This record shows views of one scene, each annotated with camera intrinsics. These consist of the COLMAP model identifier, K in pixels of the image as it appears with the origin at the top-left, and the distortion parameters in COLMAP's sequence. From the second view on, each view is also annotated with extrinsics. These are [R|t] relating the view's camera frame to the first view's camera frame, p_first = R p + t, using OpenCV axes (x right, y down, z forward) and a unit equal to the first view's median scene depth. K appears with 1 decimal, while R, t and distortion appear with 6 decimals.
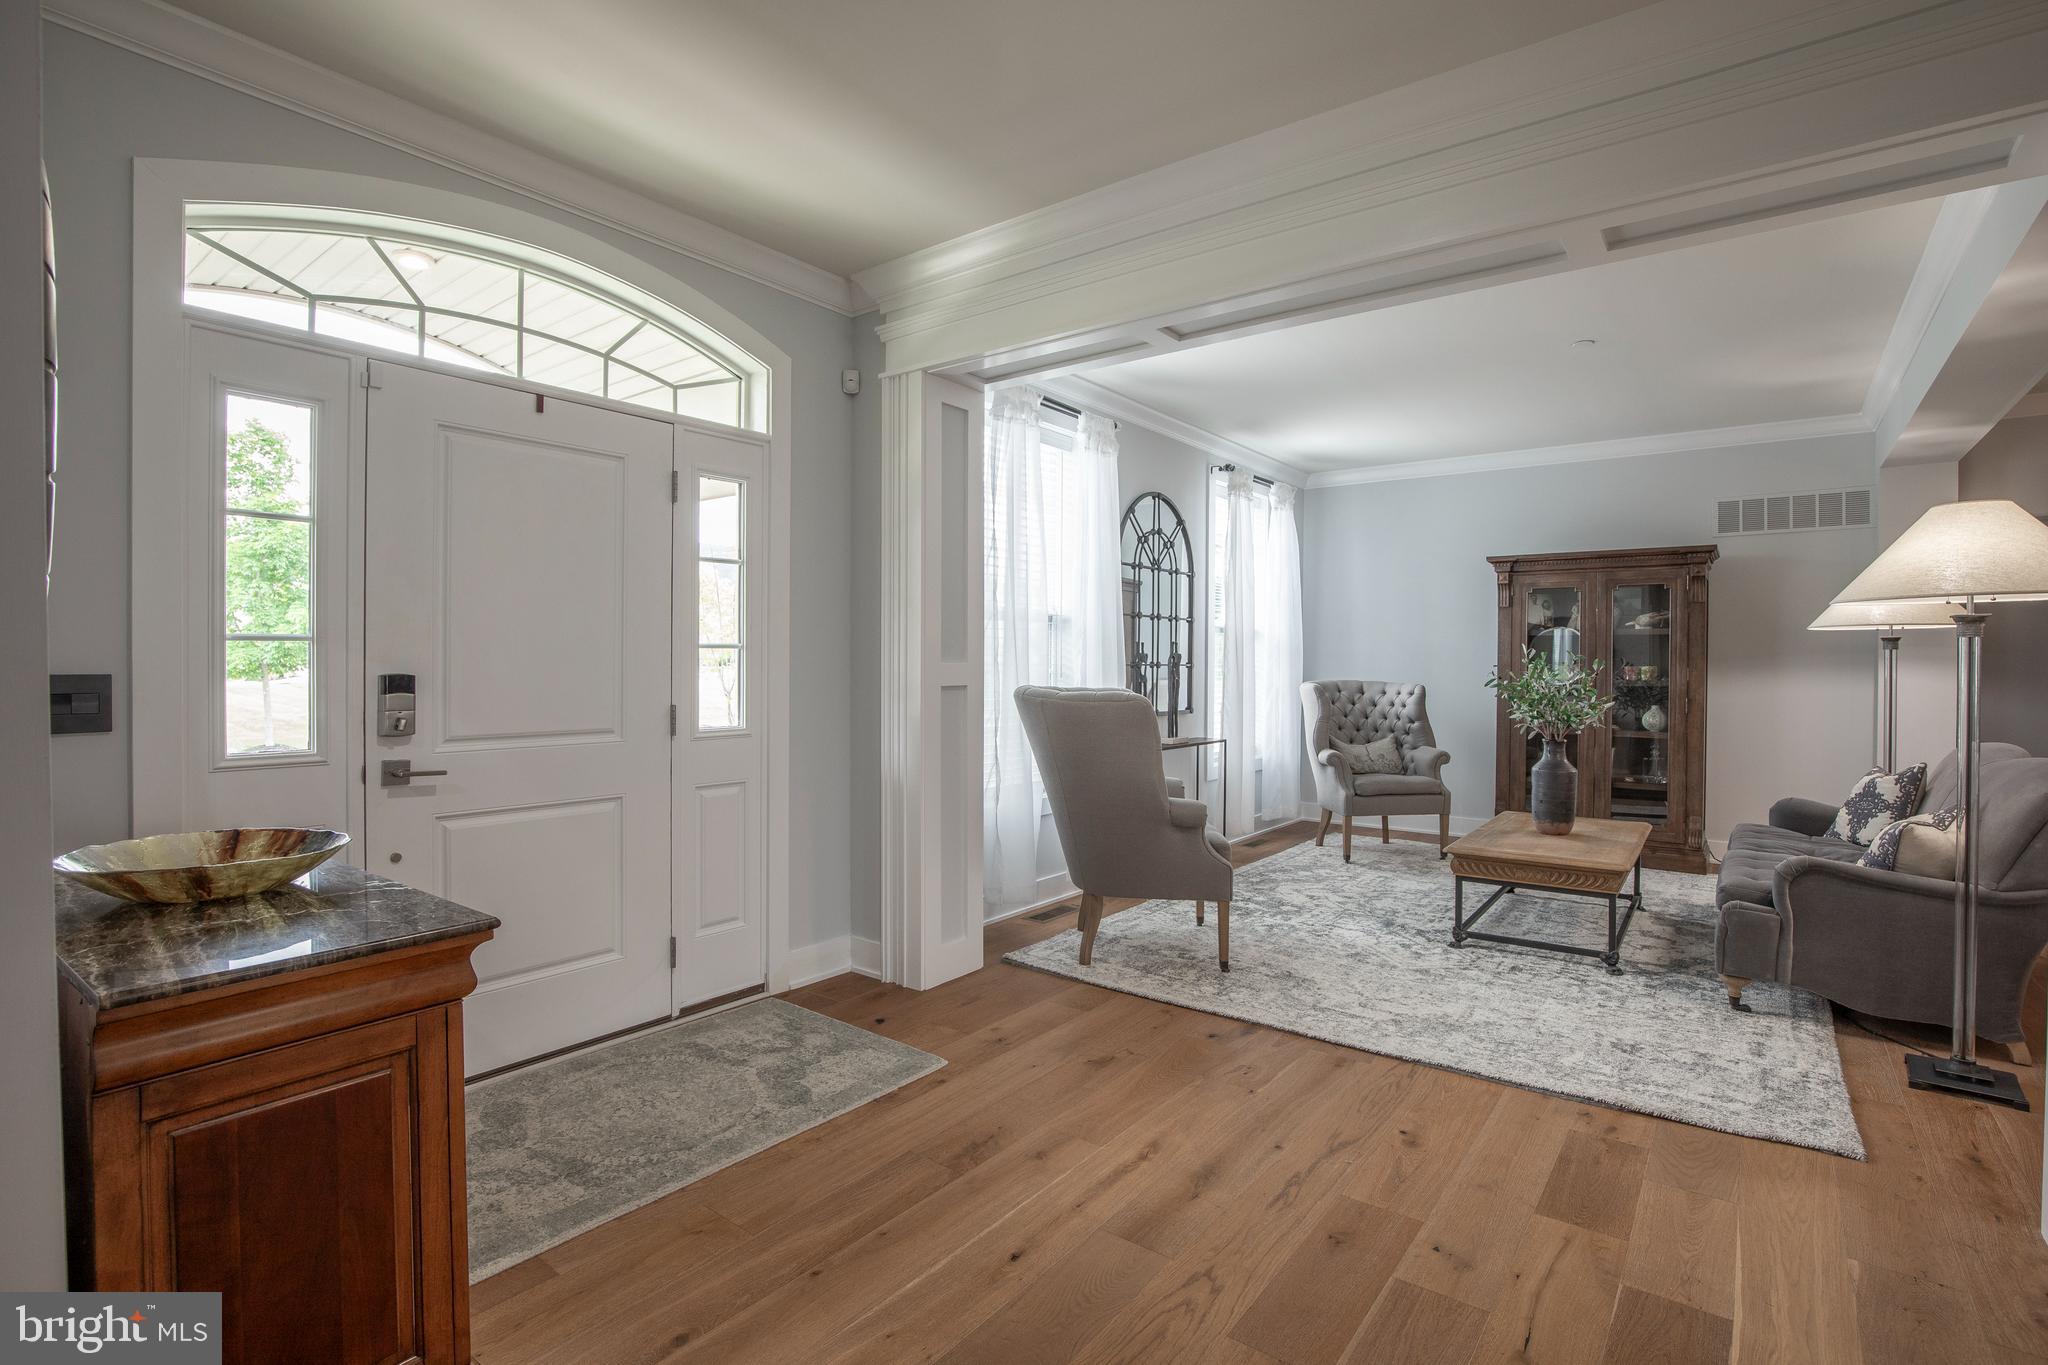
lens RADIAL K [[964.1, 0, 1036.9], [0, 964.1, 671.3], [0, 0, 1]] dist [-0.035712, 0.006801]
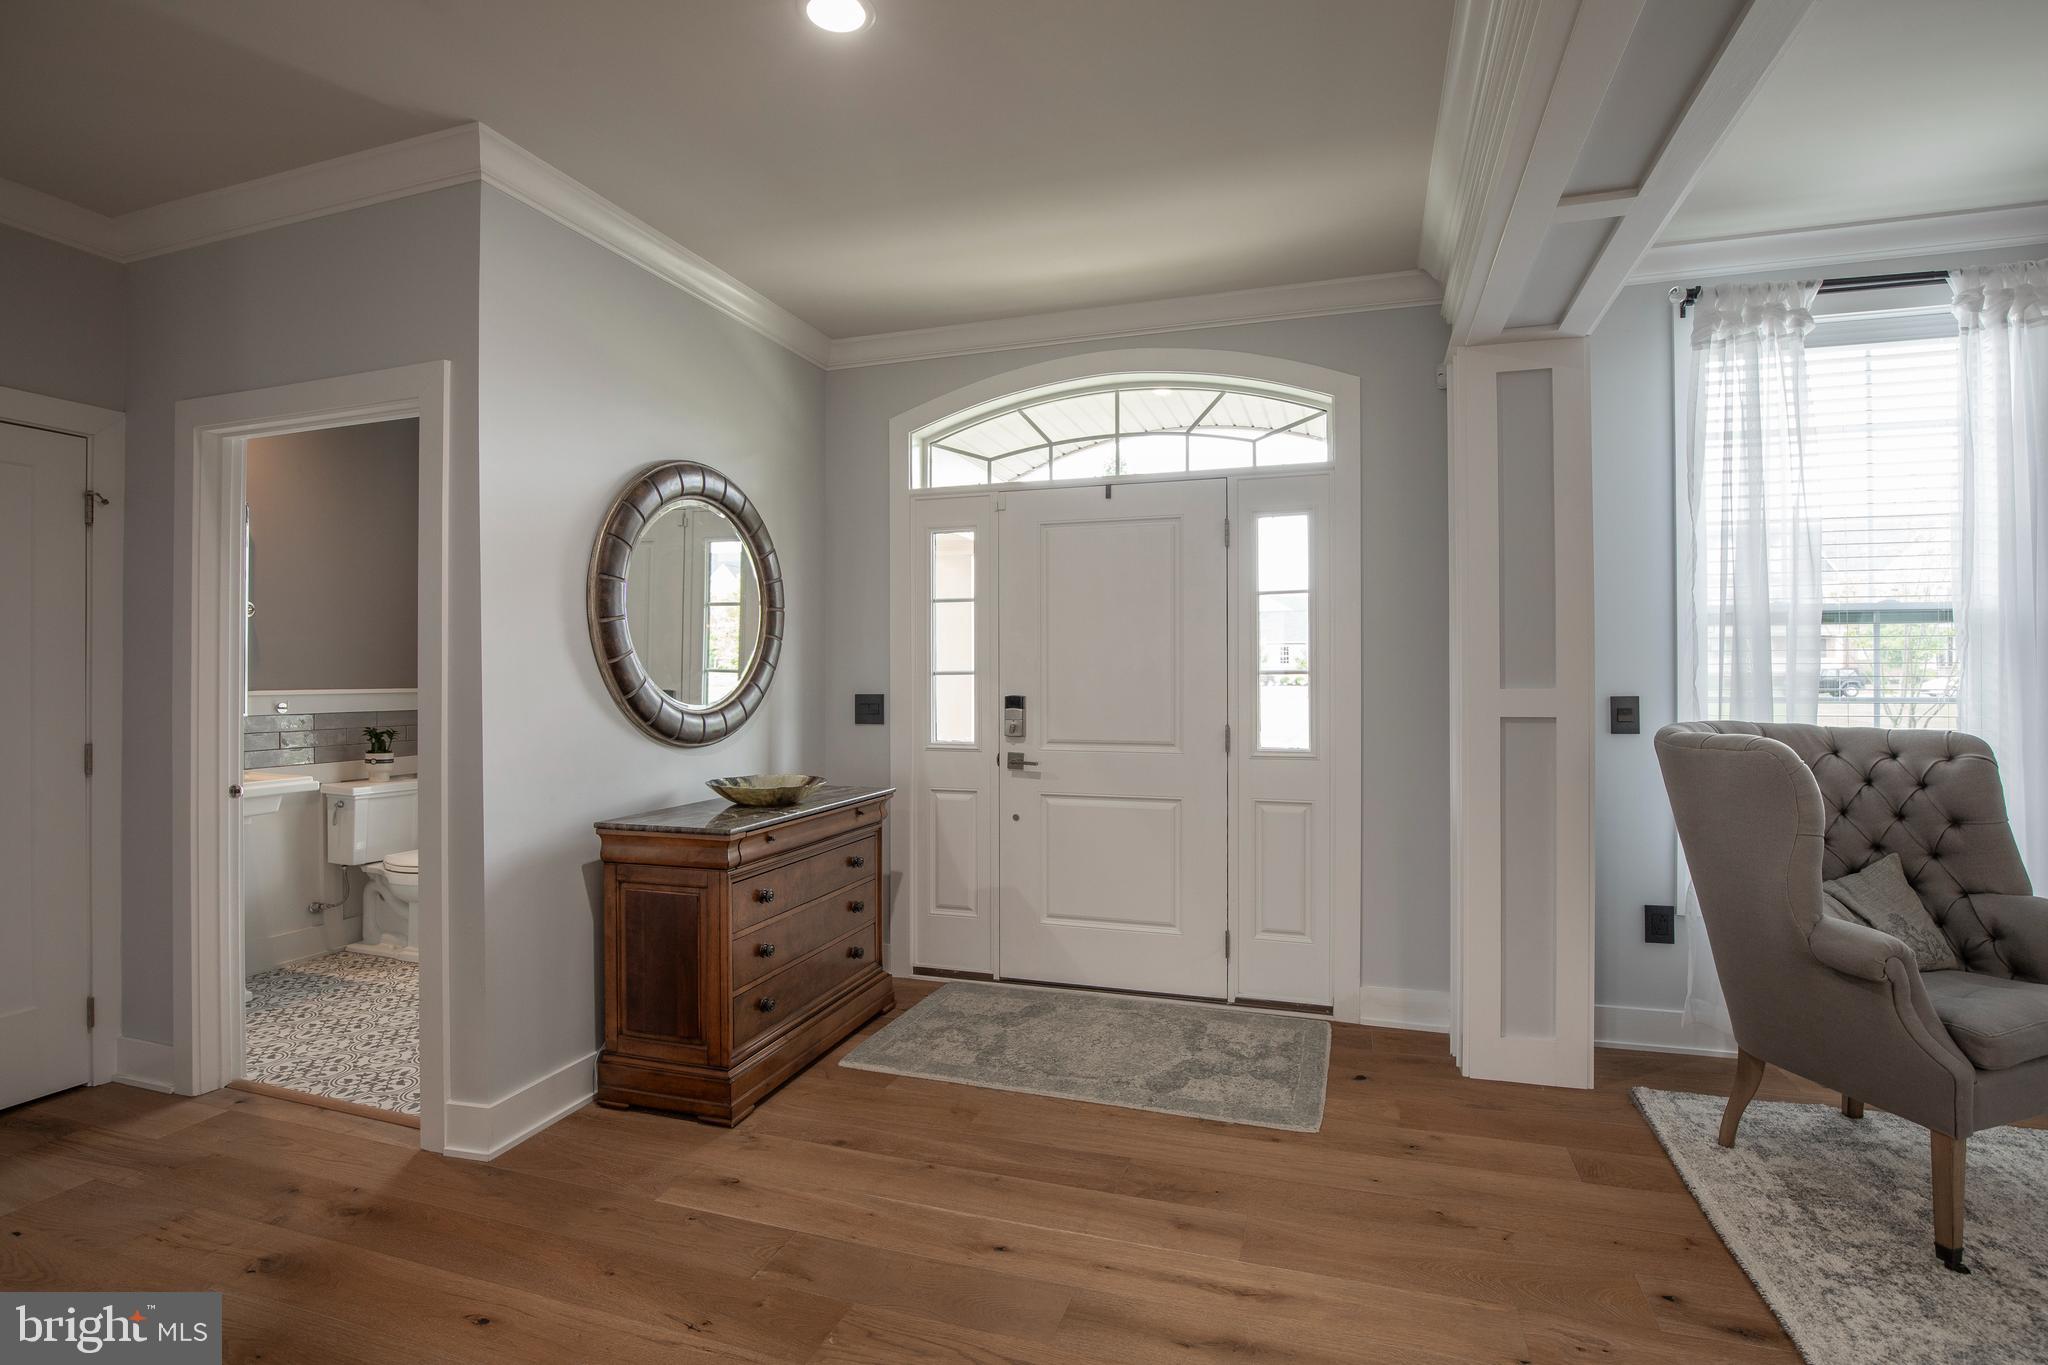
lens RADIAL K [[964.1, 0, 1054.0], [0, 964.1, 669.5], [0, 0, 1]] dist [-0.035712, 0.006801]
pose [[0.340104, -0.013128, -0.940296, 0.606343], [-0.004084, 0.999873, -0.015437, -0.011530], [0.940379, 0.009090, 0.340007, 0.411096]]
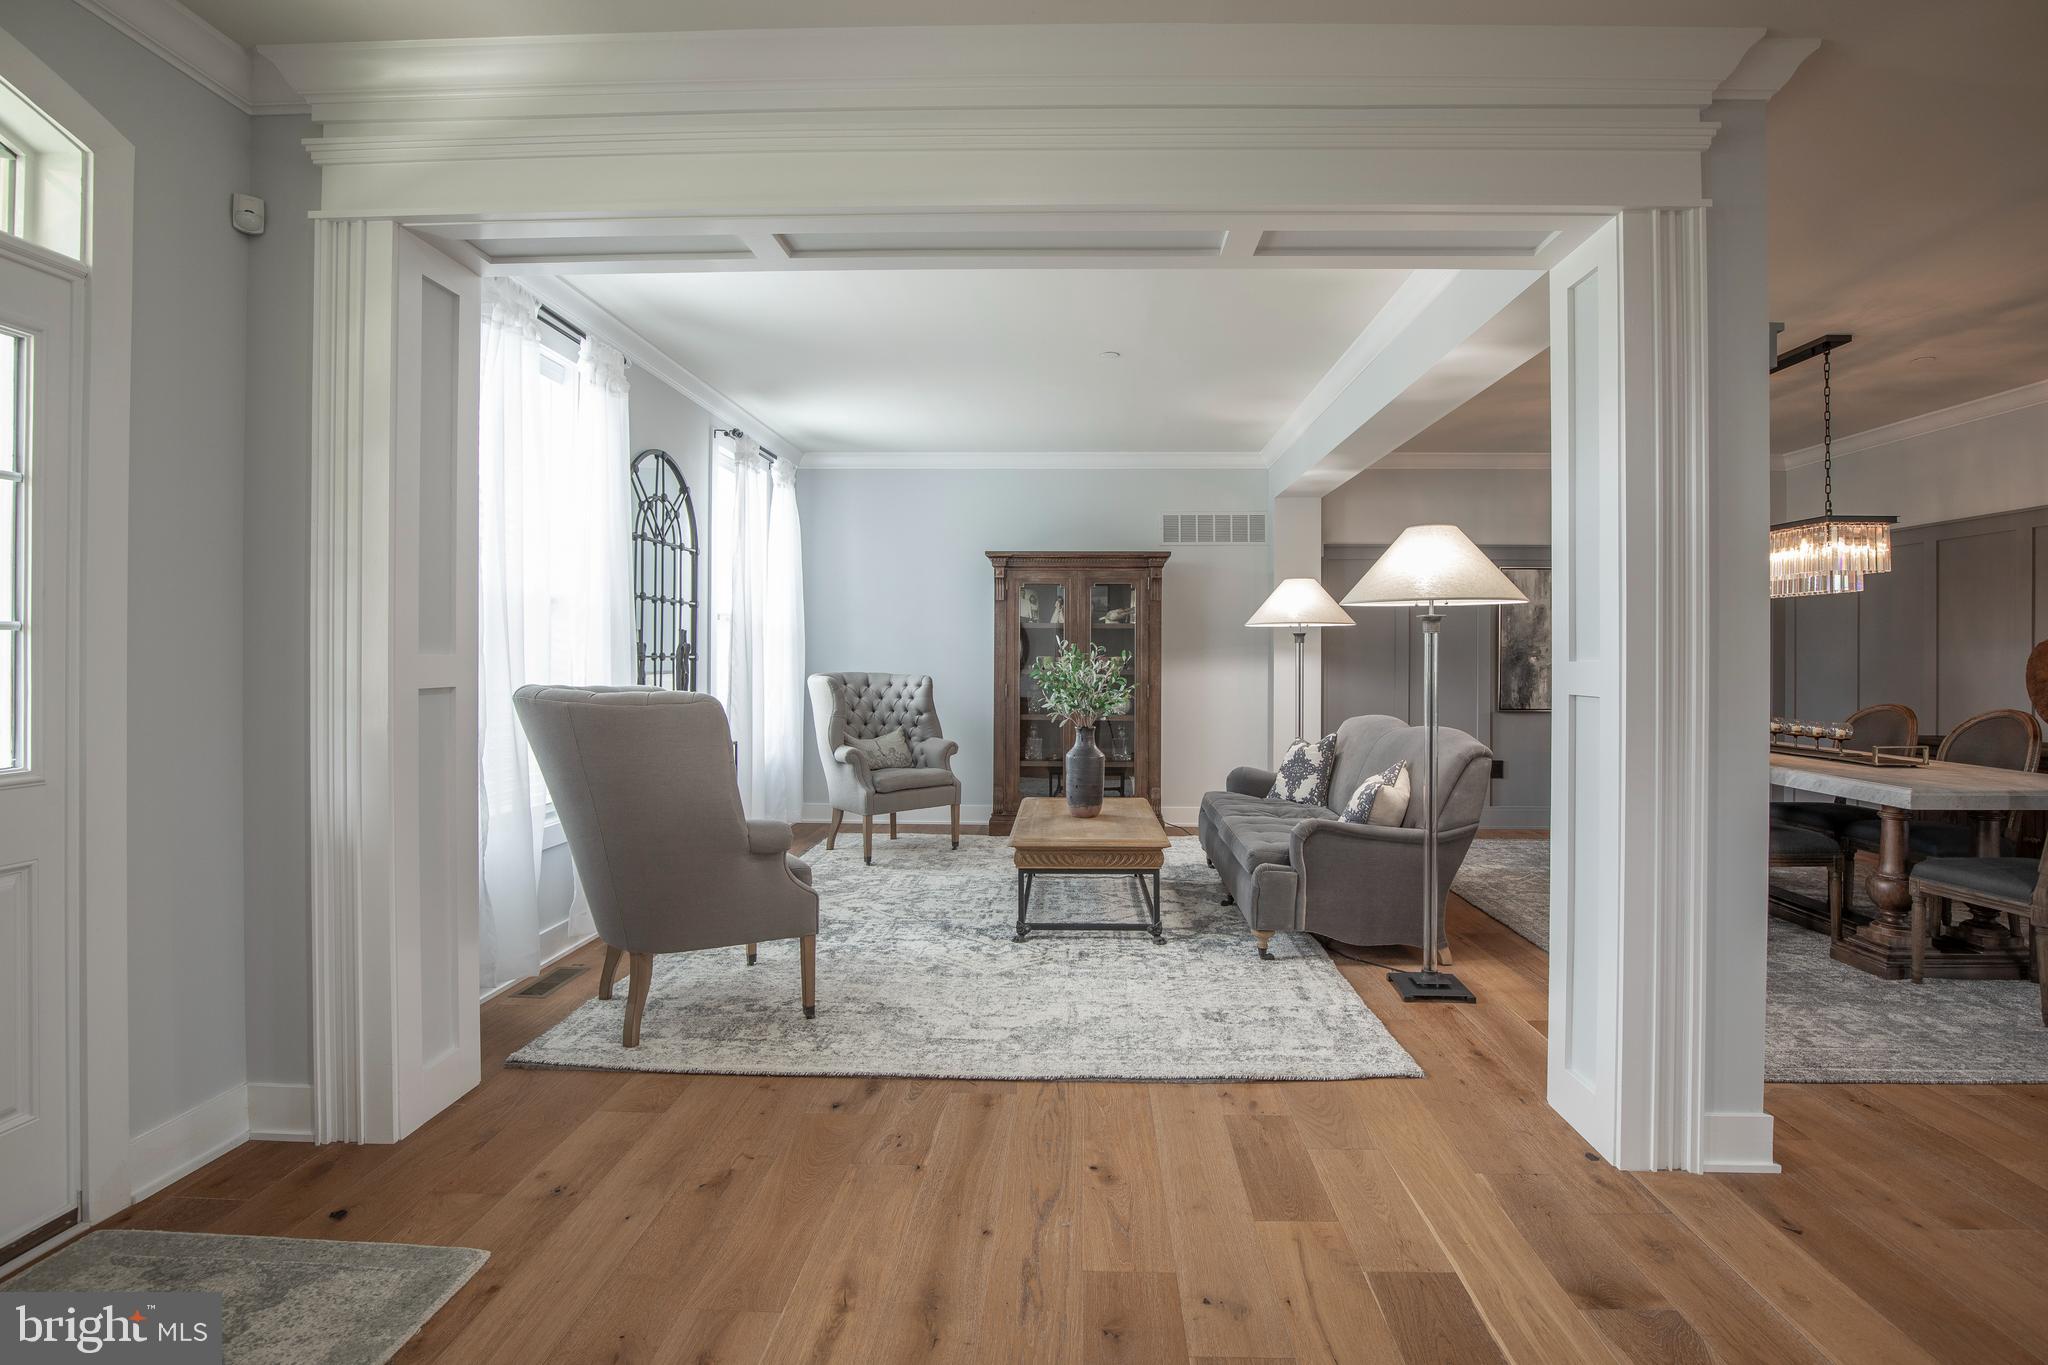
lens RADIAL K [[964.1, 0, 1059.7], [0, 964.1, 657.6], [0, 0, 1]] dist [-0.035712, 0.006801]
pose [[0.814229, -0.002930, 0.580536, -0.134528], [0.005660, 0.999980, -0.002892, -0.002606], [-0.580516, 0.005641, 0.814229, 0.209895]]
